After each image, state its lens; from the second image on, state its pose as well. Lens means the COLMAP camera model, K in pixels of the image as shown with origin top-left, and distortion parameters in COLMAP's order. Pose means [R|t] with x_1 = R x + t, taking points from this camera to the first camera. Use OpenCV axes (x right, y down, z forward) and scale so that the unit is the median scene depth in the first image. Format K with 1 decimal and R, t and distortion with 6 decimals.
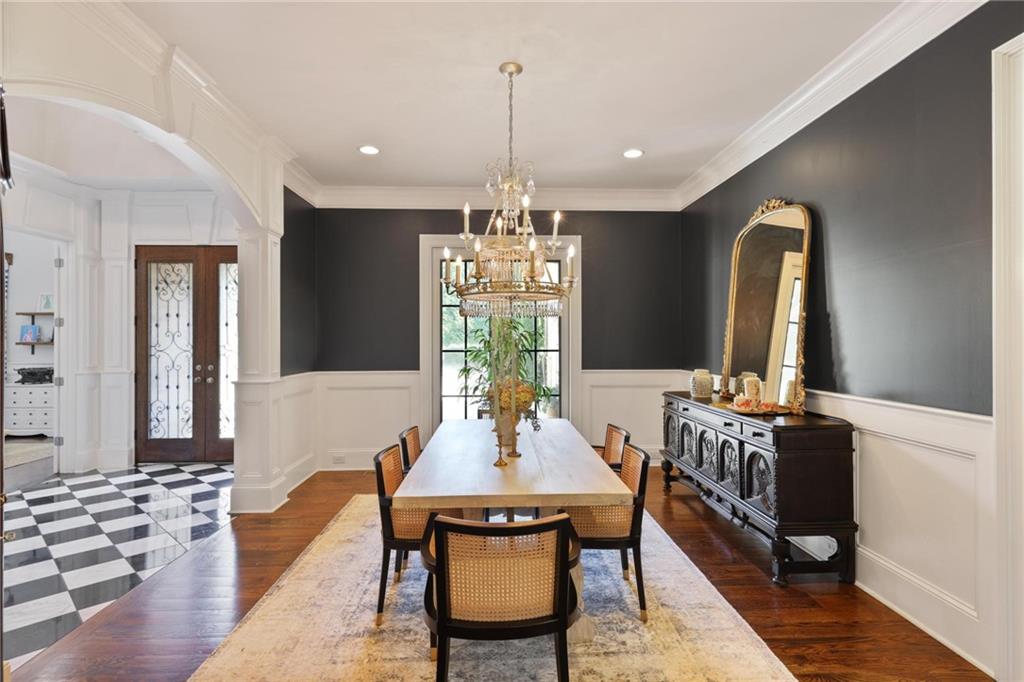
lens RADIAL K [[509.0, 0, 512.0], [0, 509.0, 339.2], [0, 0, 1]] dist [0.004003, -0.000299]
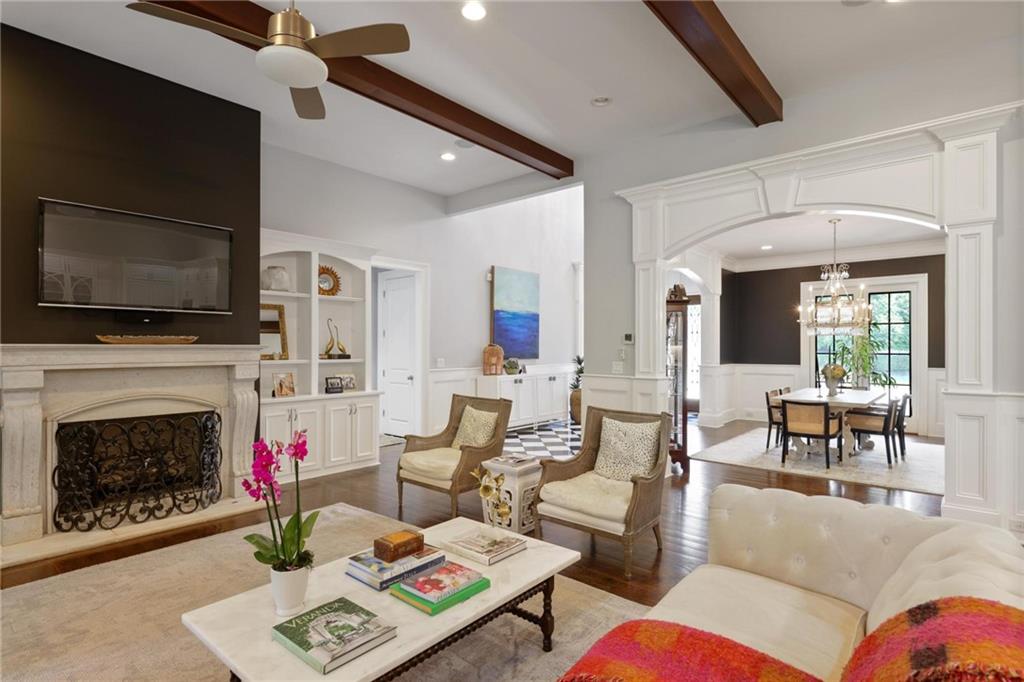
lens RADIAL K [[509.0, 0, 517.2], [0, 509.0, 345.5], [0, 0, 1]] dist [0.004003, -0.000299]
pose [[0.735169, 0.000721, -0.677883, 0.434515], [-0.000829, 1.000000, 0.000164, -0.001810], [0.677883, 0.000442, 0.735170, -1.379417]]
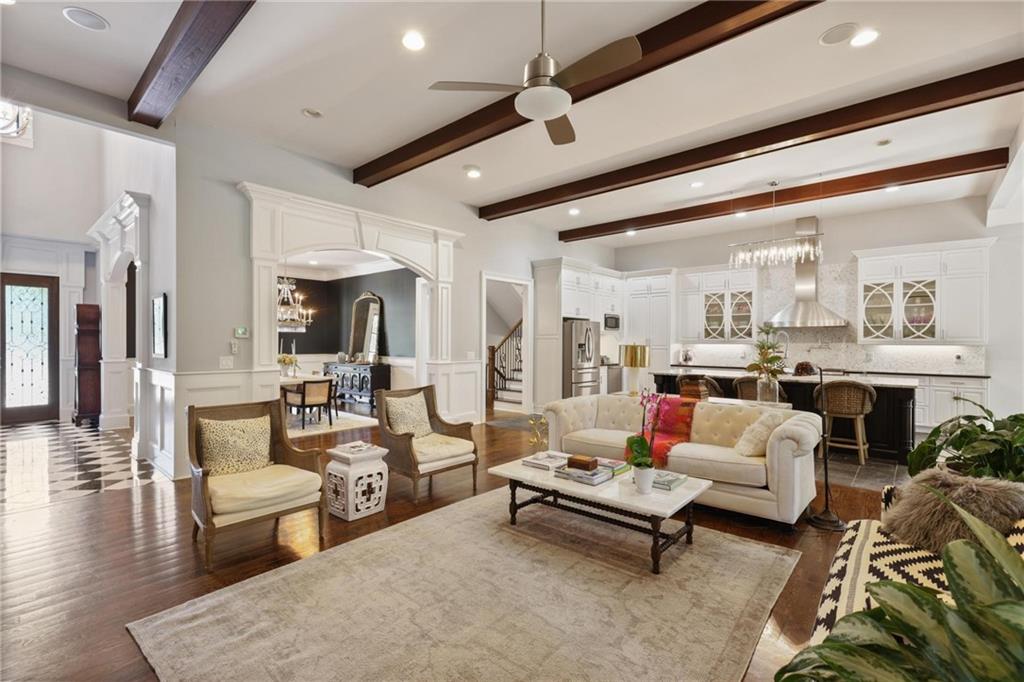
lens RADIAL K [[460.4, 0, 514.5], [0, 460.4, 341.6], [0, 0, 1]] dist [0.000600, -0.000015]
pose [[0.690229, 0.005191, 0.723572, -0.907528], [-0.008353, 0.999965, 0.000794, -0.002382], [-0.723543, -0.006593, 0.690248, -1.577045]]
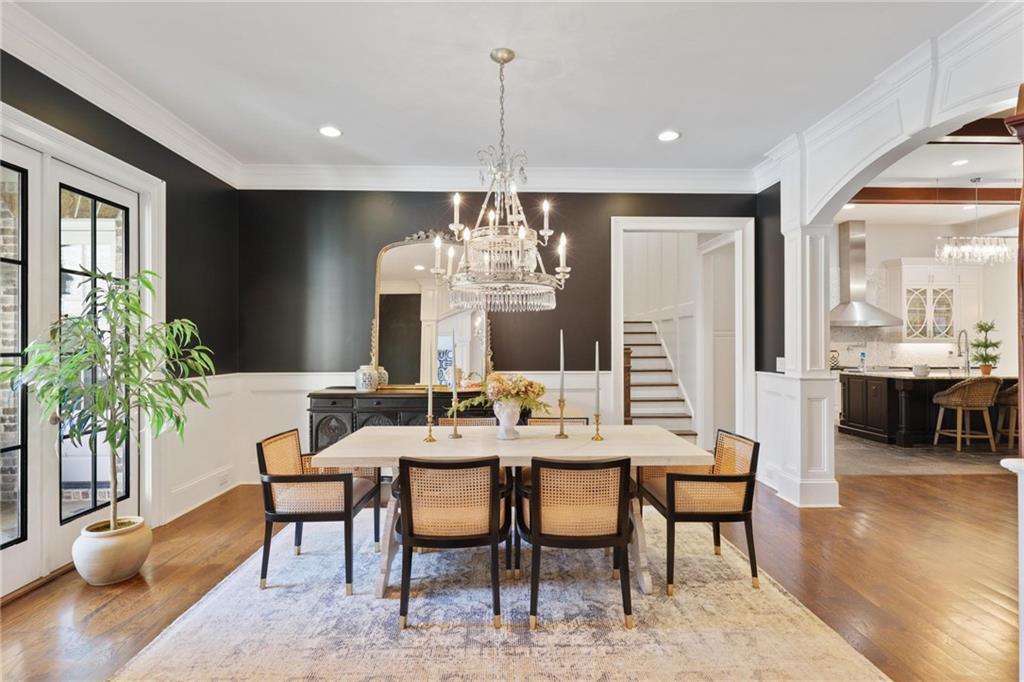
lens RADIAL K [[509.0, 0, 516.6], [0, 509.0, 342.9], [0, 0, 1]] dist [0.004003, -0.000299]
pose [[0.014402, 0.006641, 0.999874, -0.906440], [0.000527, 0.999978, -0.006650, 0.017569], [-0.999896, 0.000623, 0.014399, 0.906093]]
